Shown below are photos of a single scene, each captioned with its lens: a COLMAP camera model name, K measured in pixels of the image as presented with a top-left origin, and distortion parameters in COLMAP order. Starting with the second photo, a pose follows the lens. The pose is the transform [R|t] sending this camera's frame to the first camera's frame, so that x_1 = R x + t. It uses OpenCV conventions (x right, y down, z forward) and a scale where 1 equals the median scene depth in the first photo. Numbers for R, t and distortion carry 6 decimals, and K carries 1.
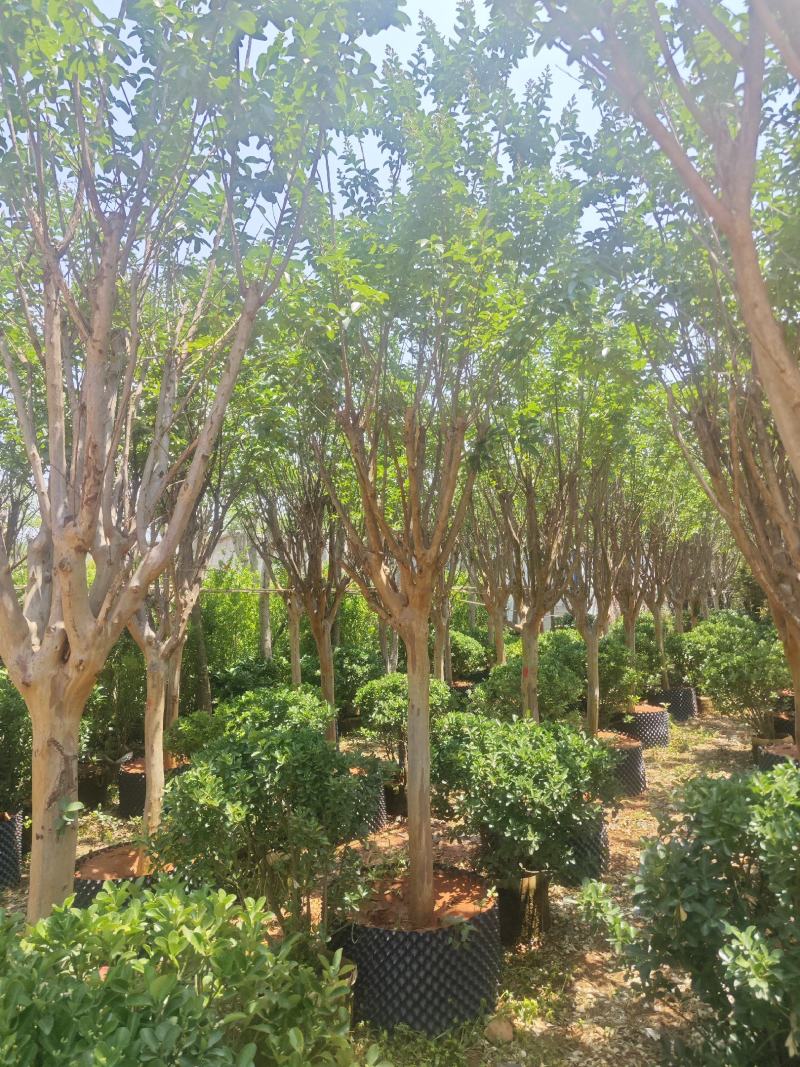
lens RADIAL K [[737.3, 0, 400.5], [0, 737.3, 553.9], [0, 0, 1]] dist [0.061735, 0.000273]
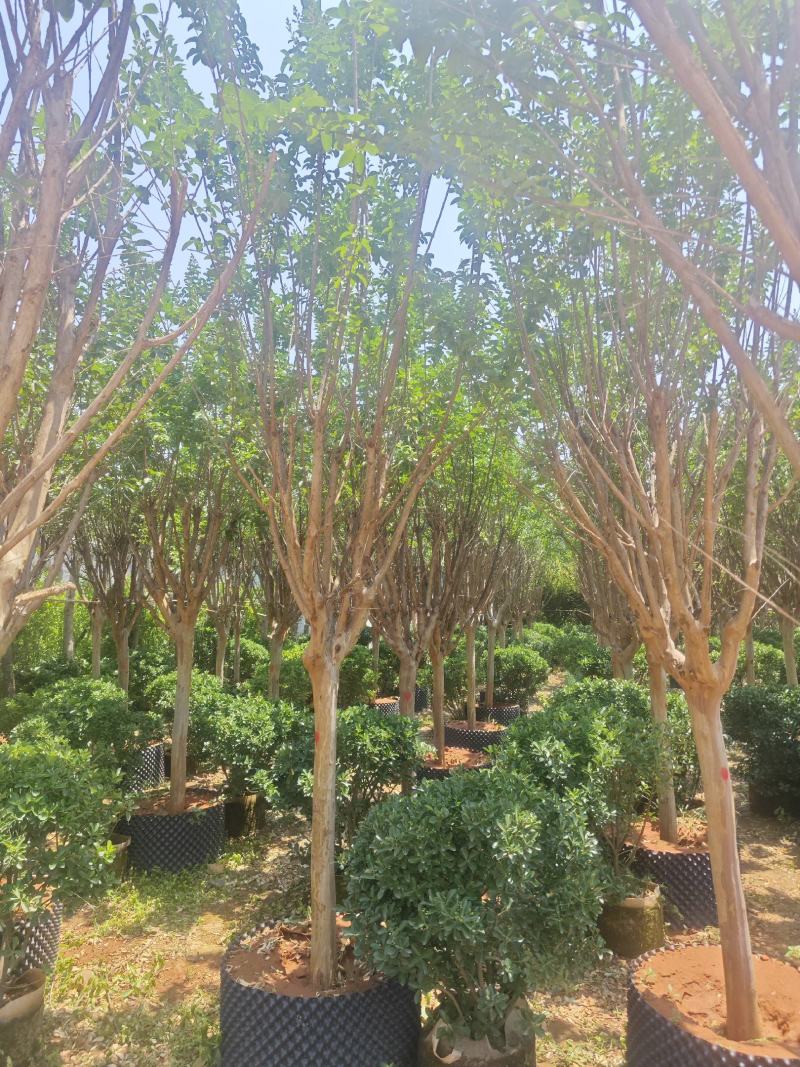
lens RADIAL K [[737.3, 0, 400.5], [0, 737.3, 553.9], [0, 0, 1]] dist [0.061735, 0.000273]
pose [[0.968729, 0.051662, 0.242683, 0.042936], [-0.048890, 0.998652, -0.017435, -0.041950], [-0.243257, 0.005025, 0.969949, -0.383206]]
